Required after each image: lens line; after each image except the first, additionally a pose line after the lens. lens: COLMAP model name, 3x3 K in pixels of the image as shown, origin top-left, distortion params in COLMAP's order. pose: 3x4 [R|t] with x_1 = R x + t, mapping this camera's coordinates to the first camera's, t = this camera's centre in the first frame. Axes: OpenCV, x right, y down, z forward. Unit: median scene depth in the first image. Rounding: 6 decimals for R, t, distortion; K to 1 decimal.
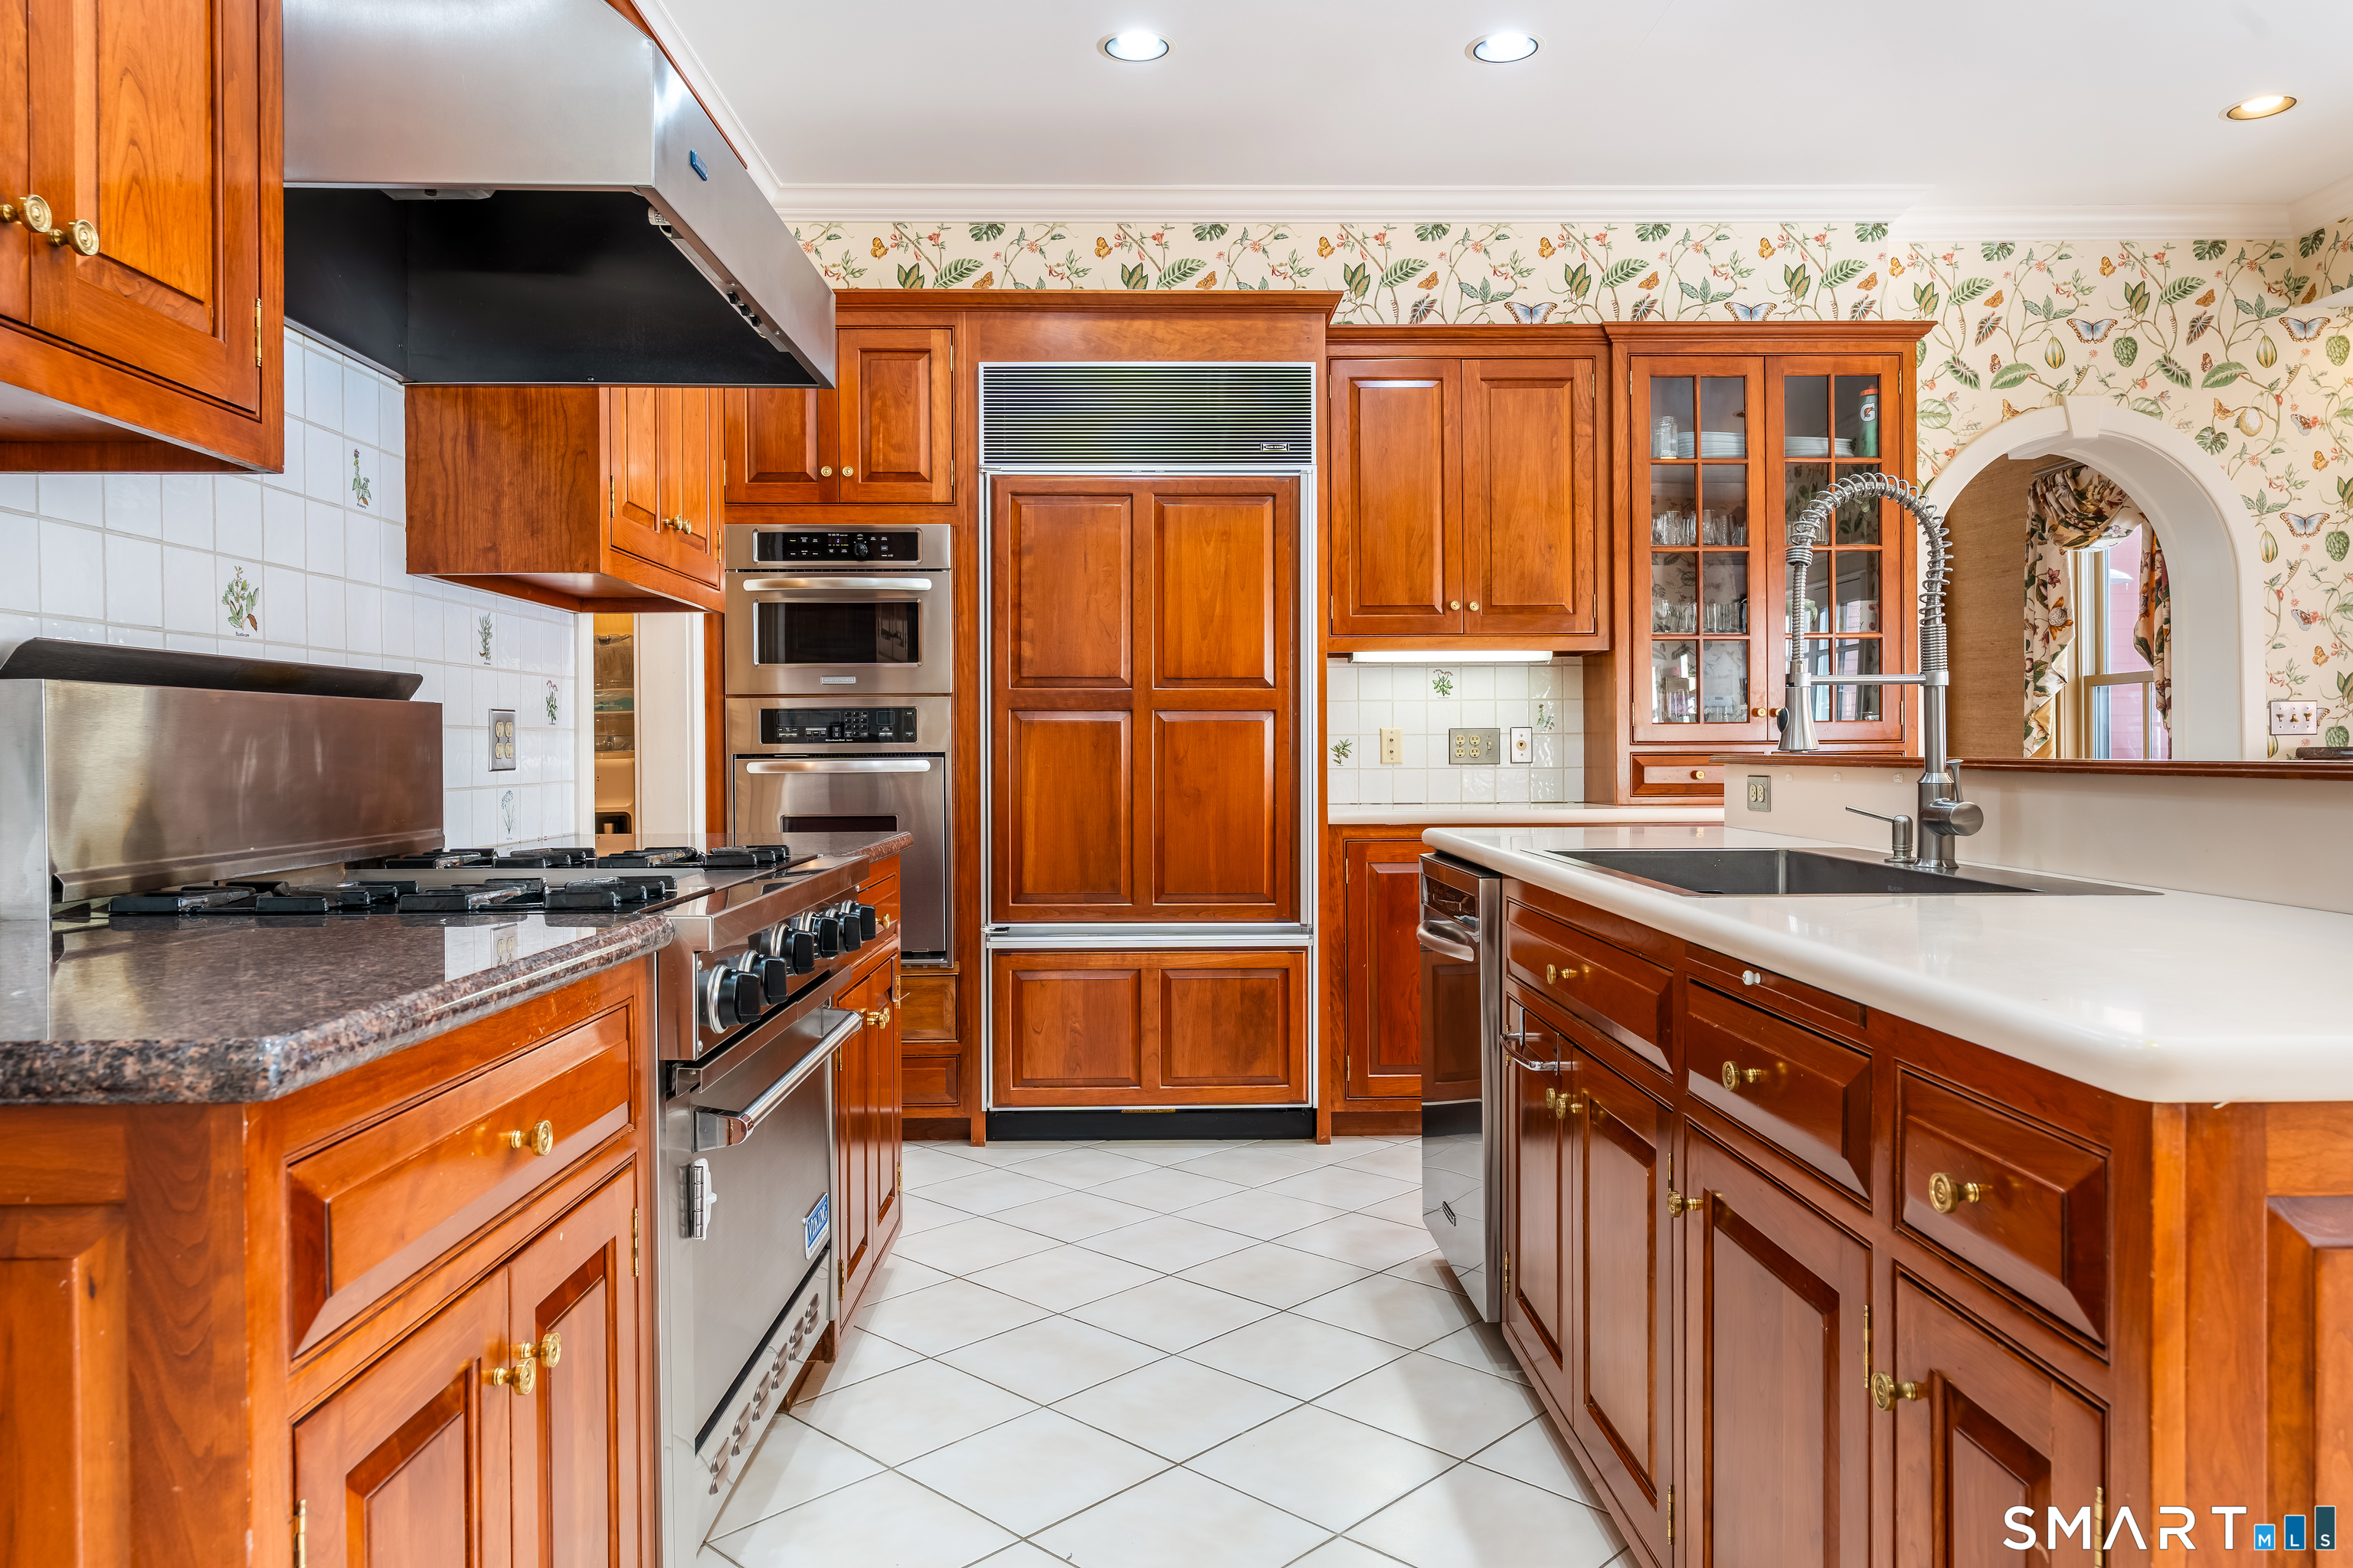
lens RADIAL K [[1589.2, 0, 1176.5], [0, 1589.2, 784.0], [0, 0, 1]] dist [-0.003850, 0.005261]
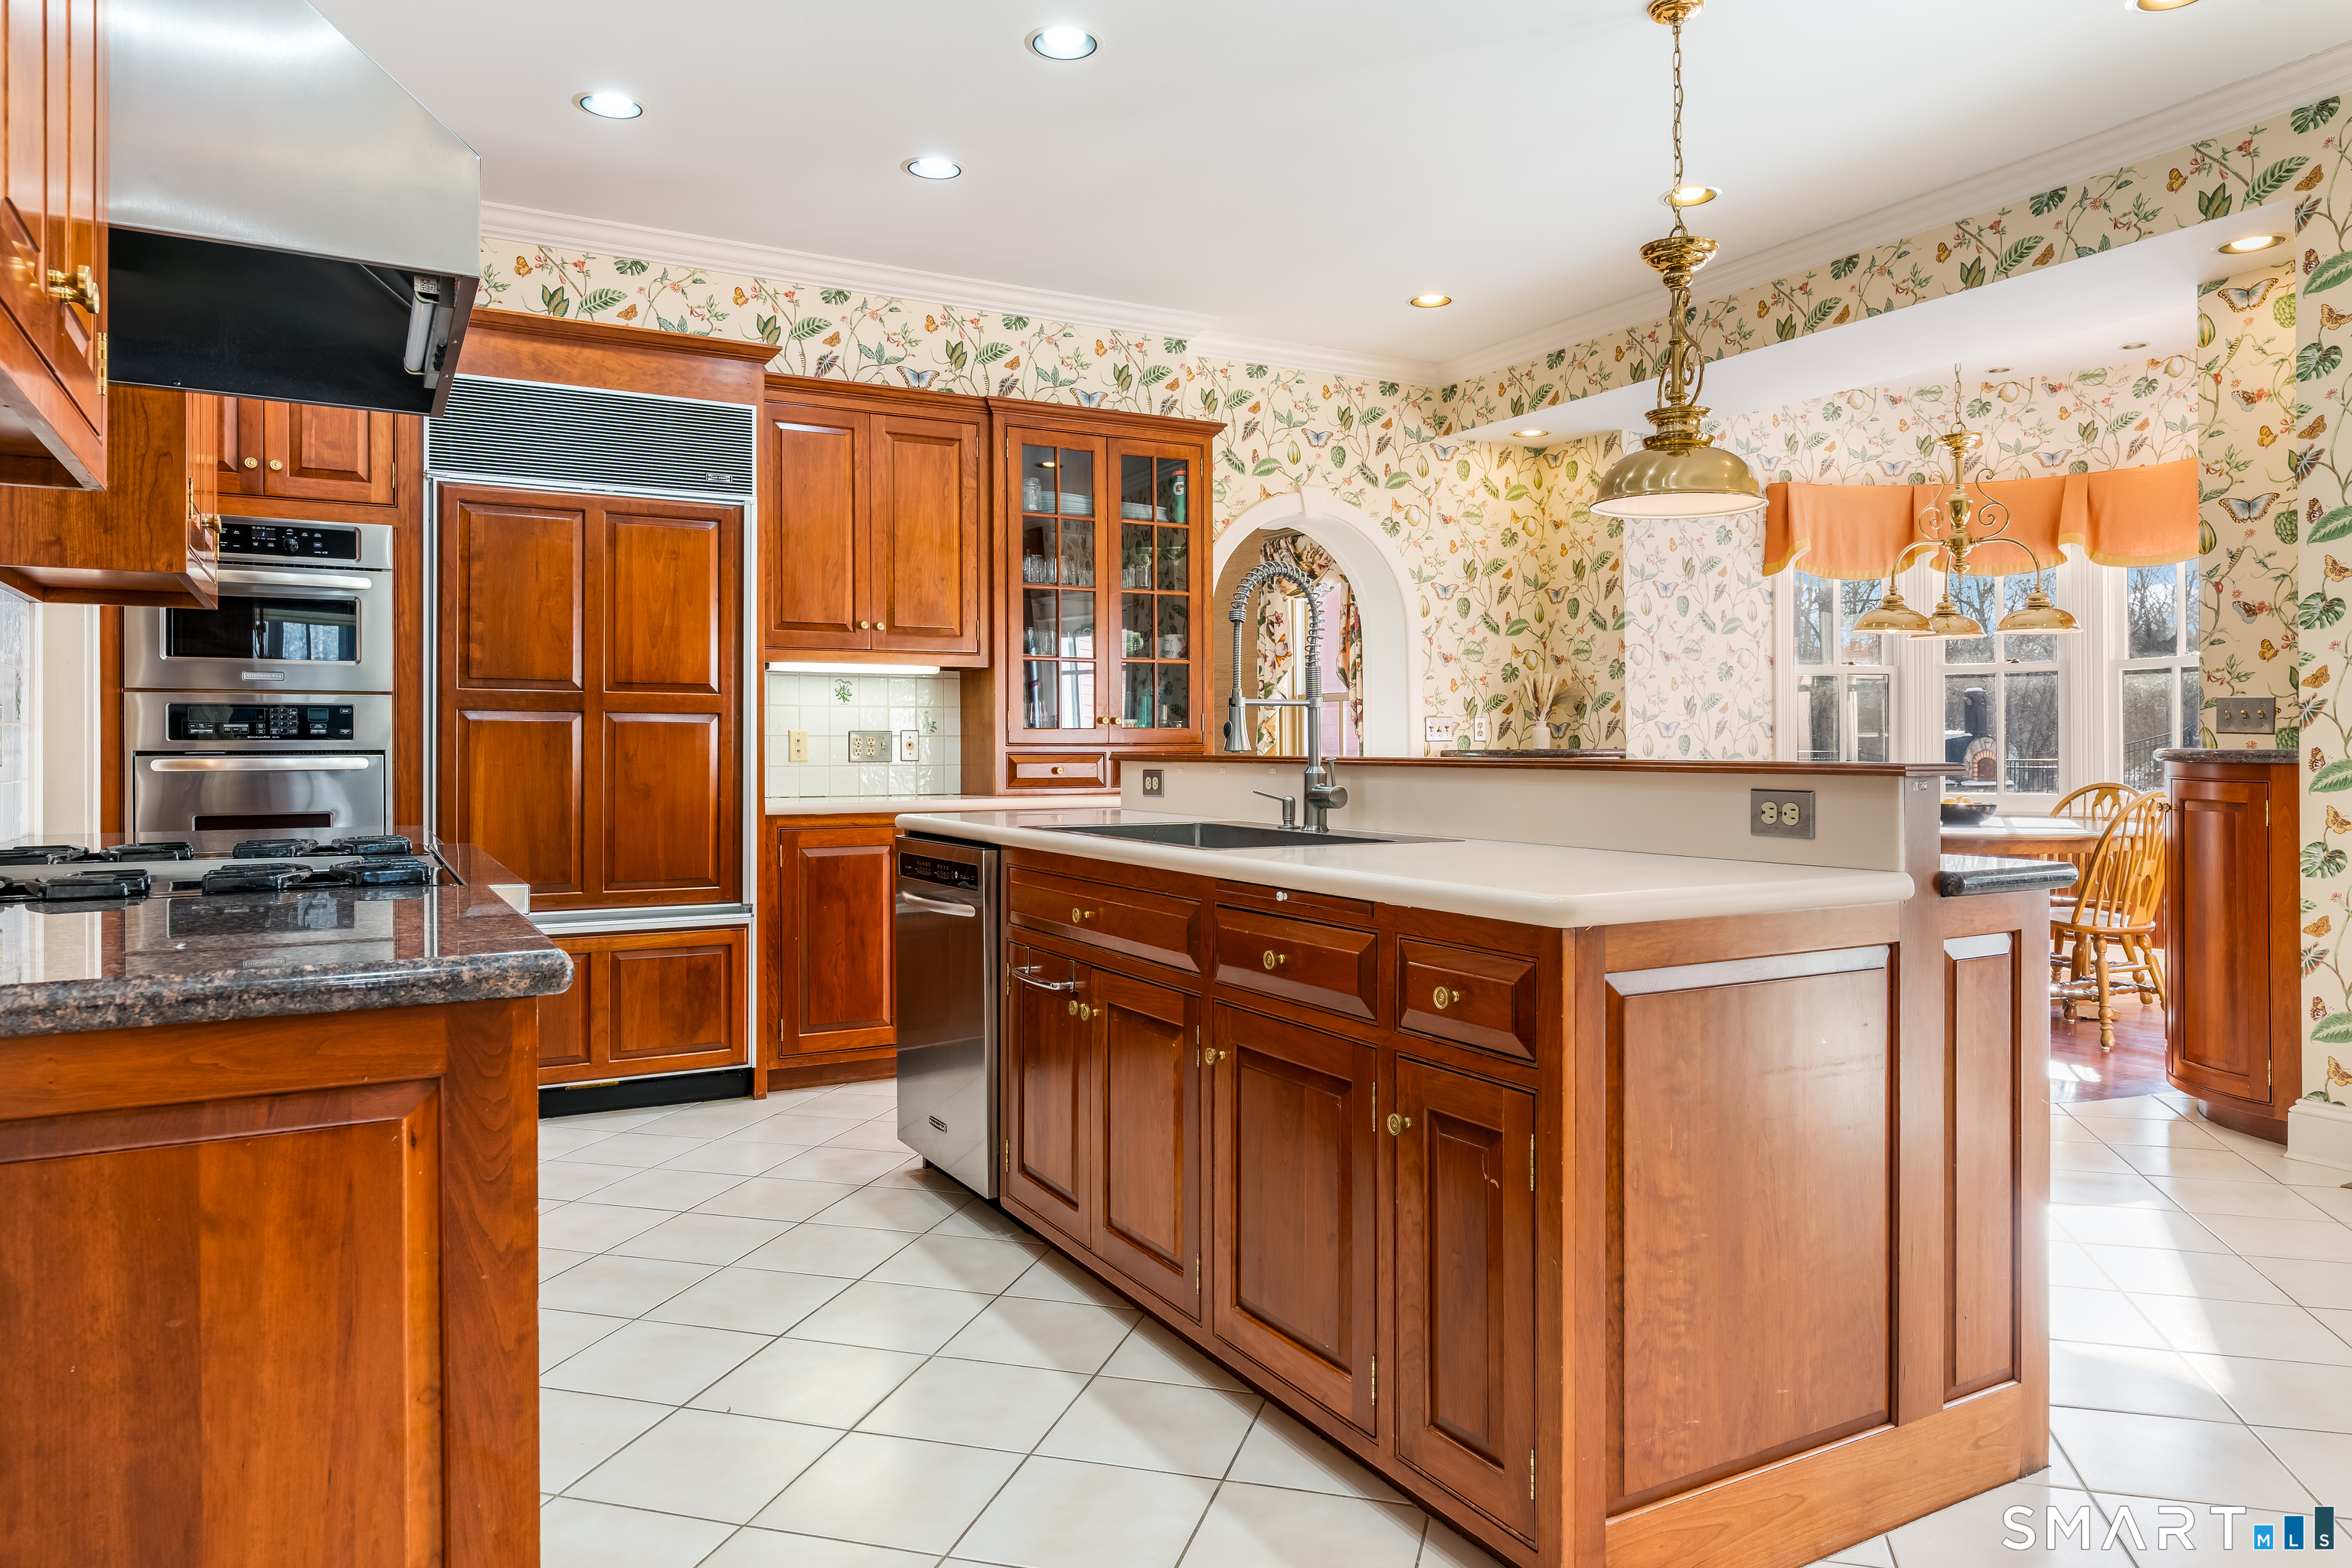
lens RADIAL K [[1544.6, 0, 1187.1], [0, 1544.6, 774.4], [0, 0, 1]] dist [0.000954, 0.002657]
pose [[0.880302, -0.003646, 0.474399, -0.161704], [0.006115, 0.999975, -0.003662, 0.002418], [-0.474374, 0.006125, 0.880302, -0.109014]]
